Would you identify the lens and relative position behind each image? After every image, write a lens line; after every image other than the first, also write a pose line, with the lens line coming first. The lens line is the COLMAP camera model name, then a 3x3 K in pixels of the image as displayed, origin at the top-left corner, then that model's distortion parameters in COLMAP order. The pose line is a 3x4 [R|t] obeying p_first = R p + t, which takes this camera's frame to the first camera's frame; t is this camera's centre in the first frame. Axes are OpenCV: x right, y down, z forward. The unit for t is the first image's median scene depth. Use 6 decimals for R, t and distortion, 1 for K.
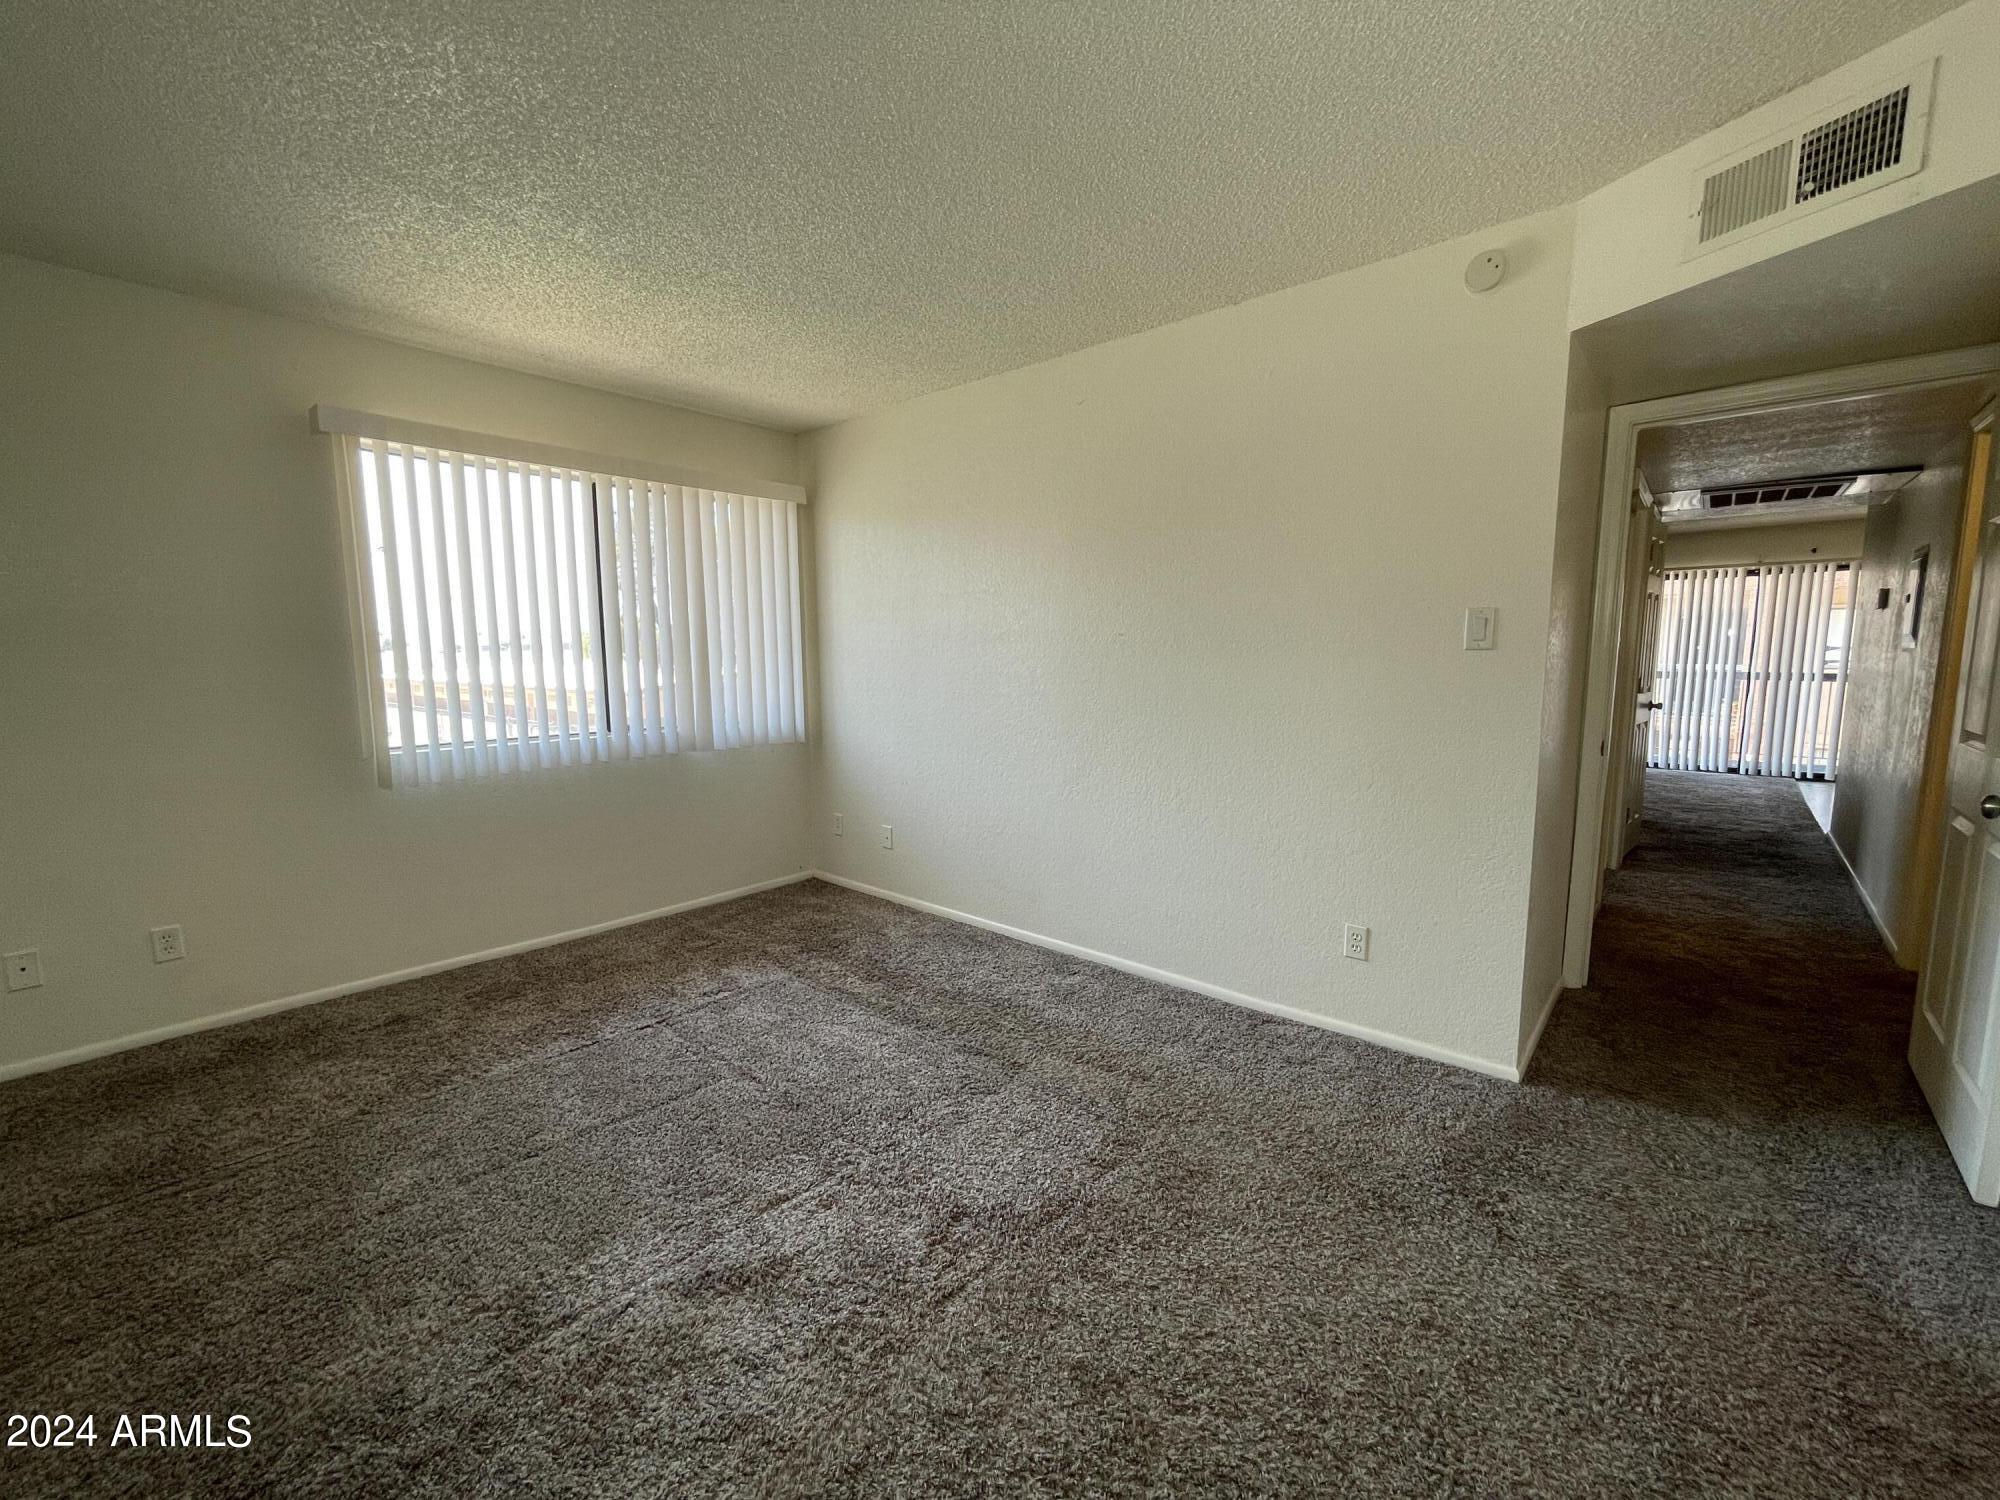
lens RADIAL K [[819.1, 0, 991.7], [0, 819.1, 752.7], [0, 0, 1]] dist [-0.003039, 0.001184]
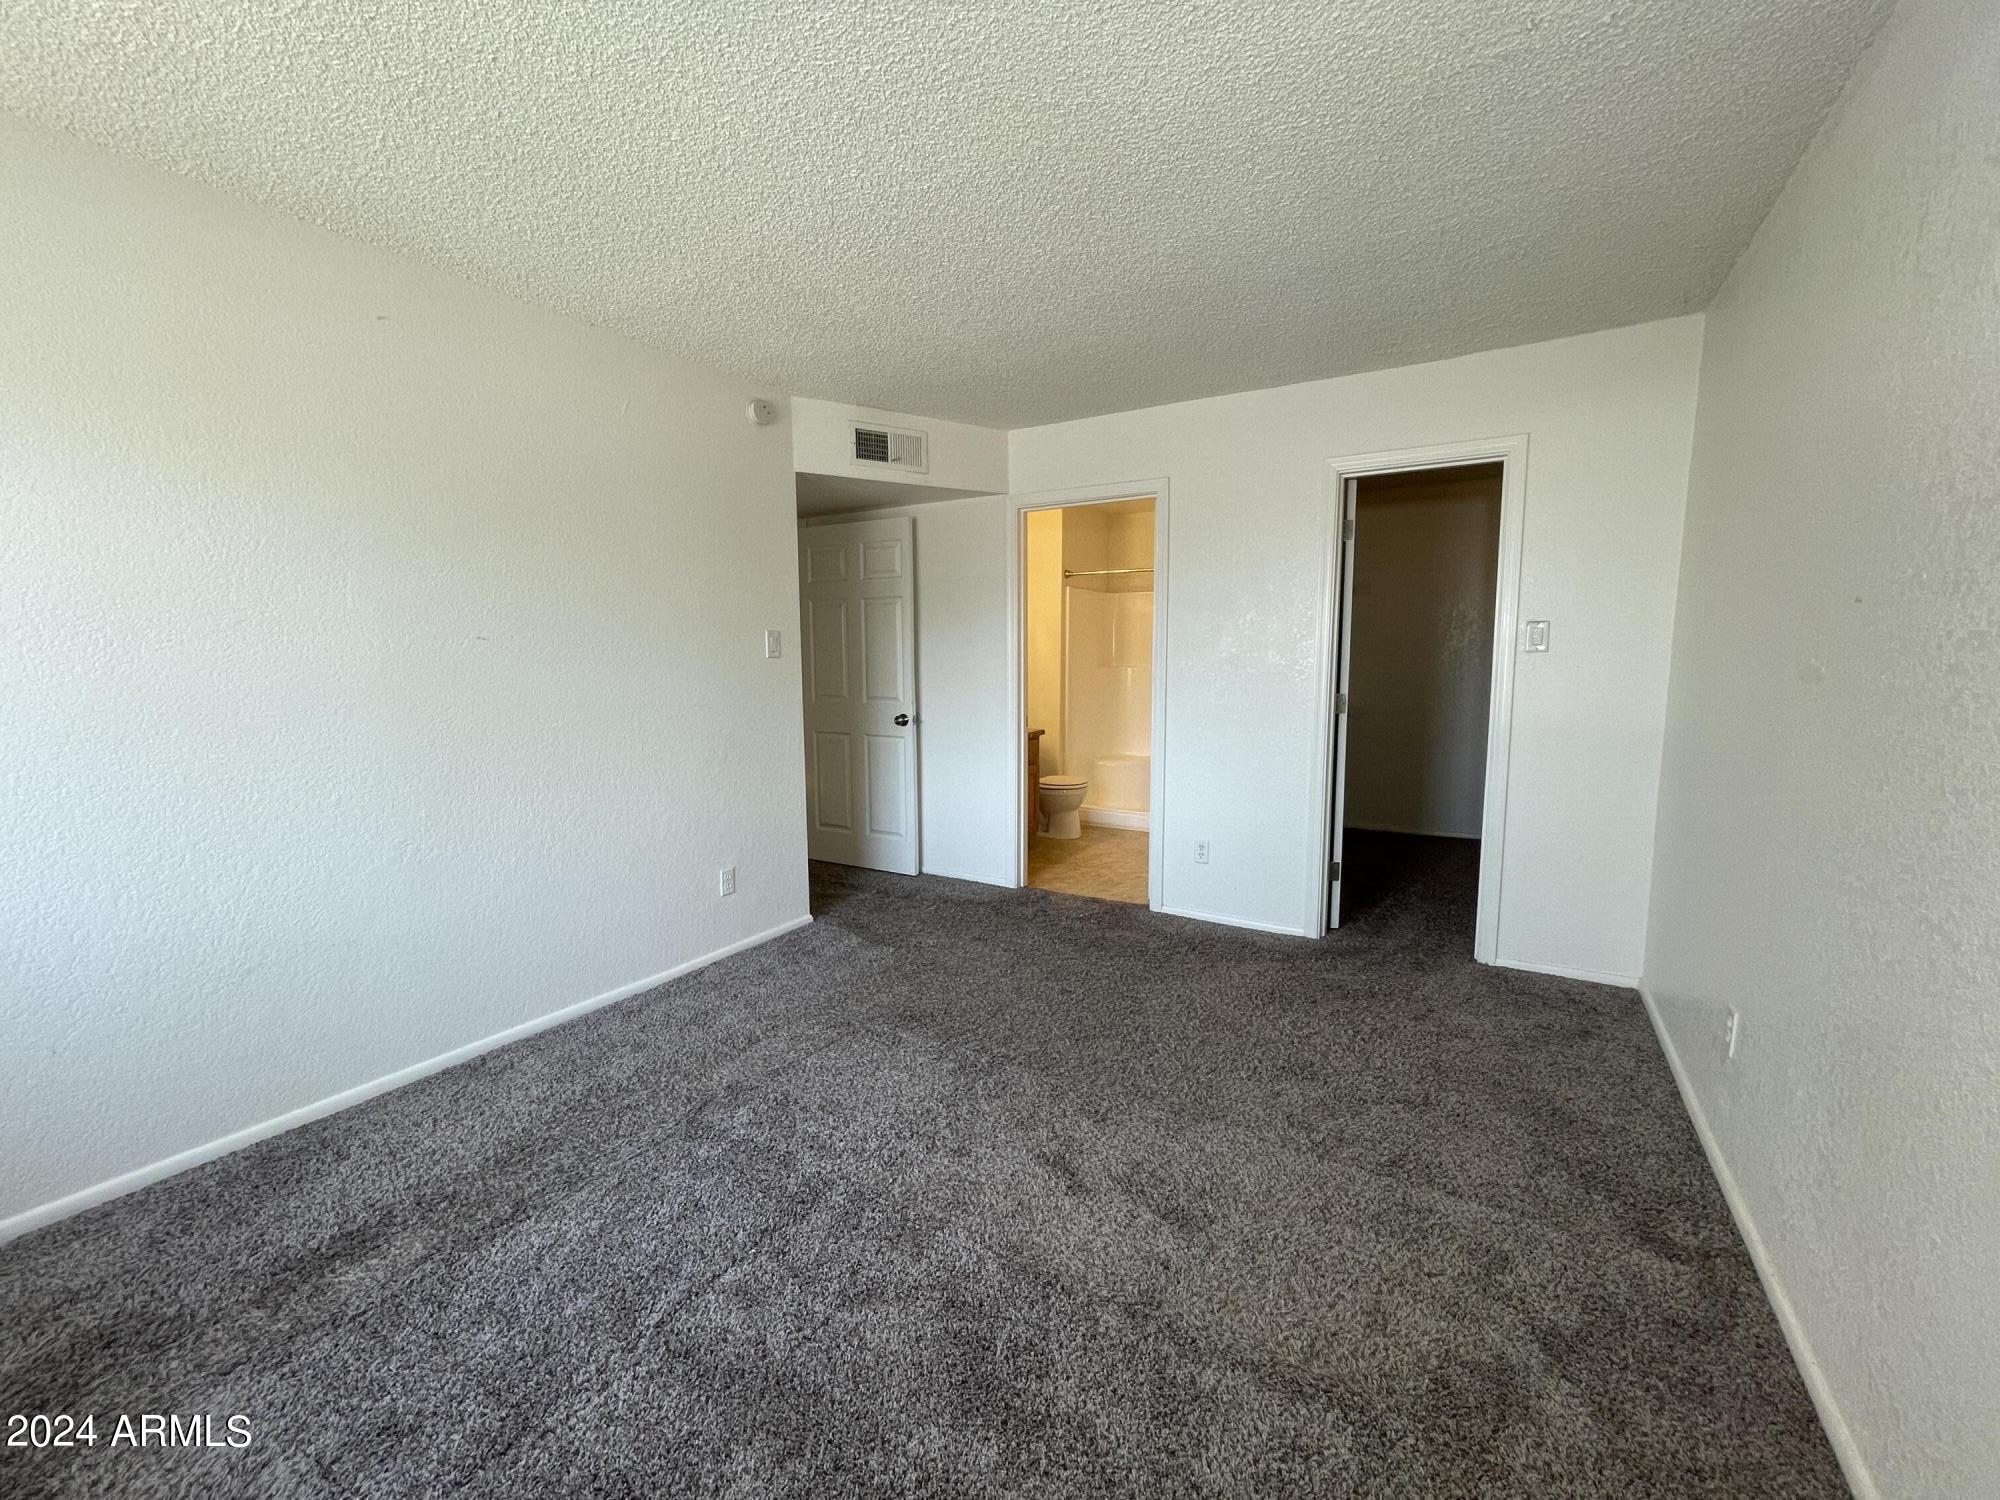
lens RADIAL K [[819.1, 0, 1005.7], [0, 819.1, 747.5], [0, 0, 1]] dist [-0.003039, 0.001184]
pose [[-0.181793, -0.104624, 0.977755, -0.554547], [0.131698, 0.982775, 0.129647, -0.055500], [-0.974478, 0.152337, -0.164883, 0.468596]]
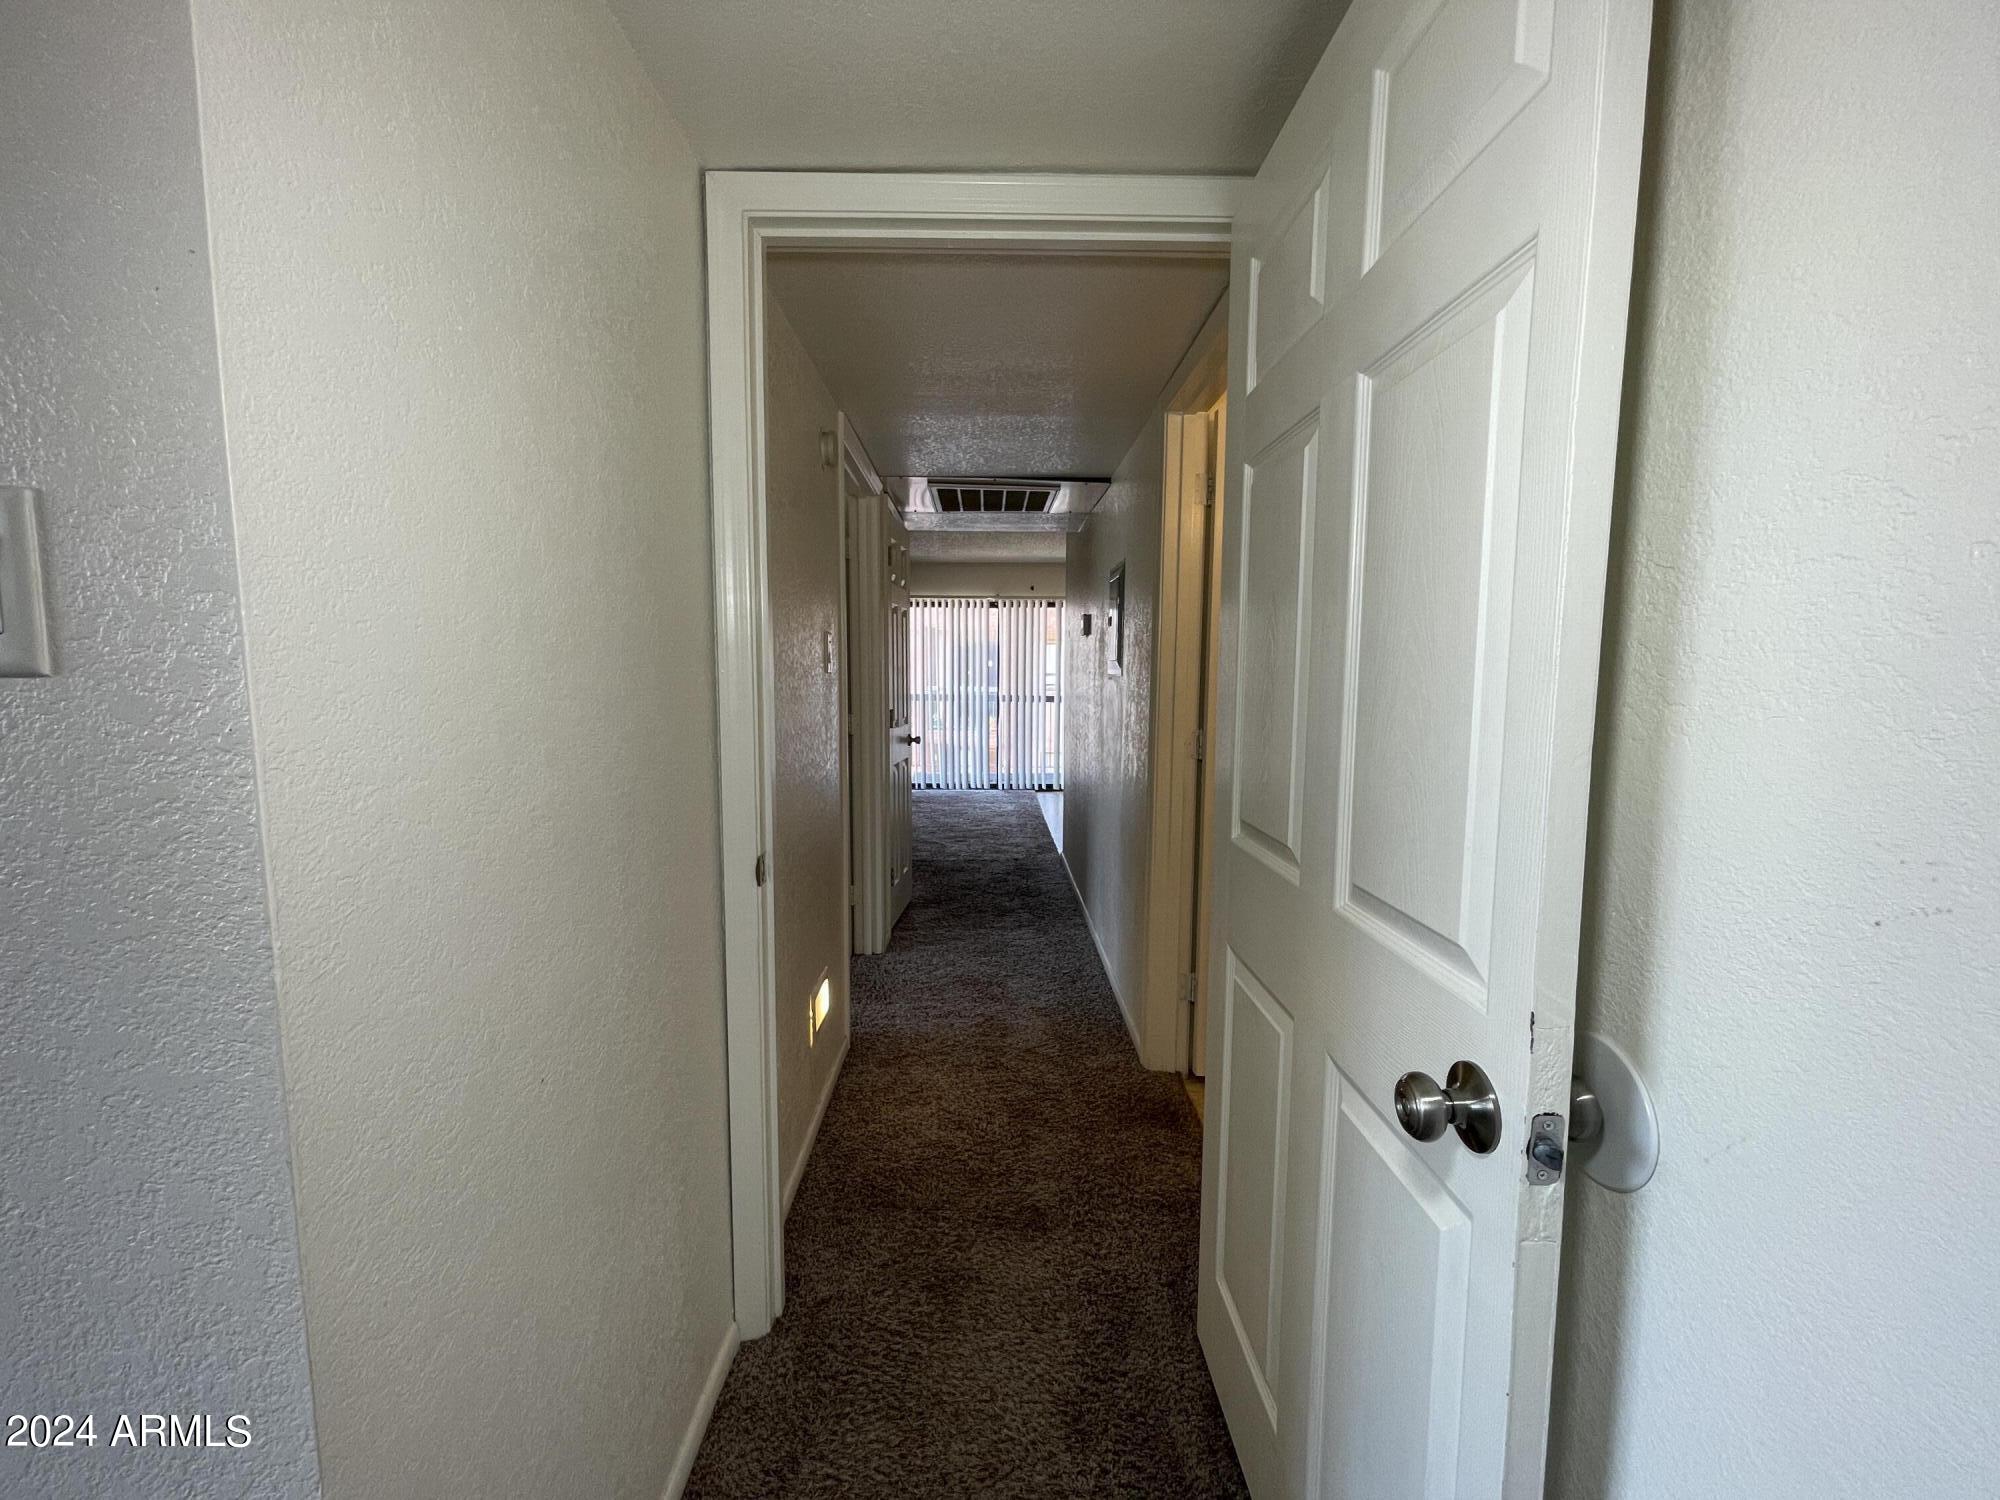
lens RADIAL K [[819.1, 0, 1000.4], [0, 819.1, 751.6], [0, 0, 1]] dist [-0.003039, 0.001184]
pose [[0.738878, -0.054733, 0.671613, 0.344043], [0.072286, 0.997382, 0.001755, -0.045788], [-0.669951, 0.047251, 0.740900, 0.345369]]
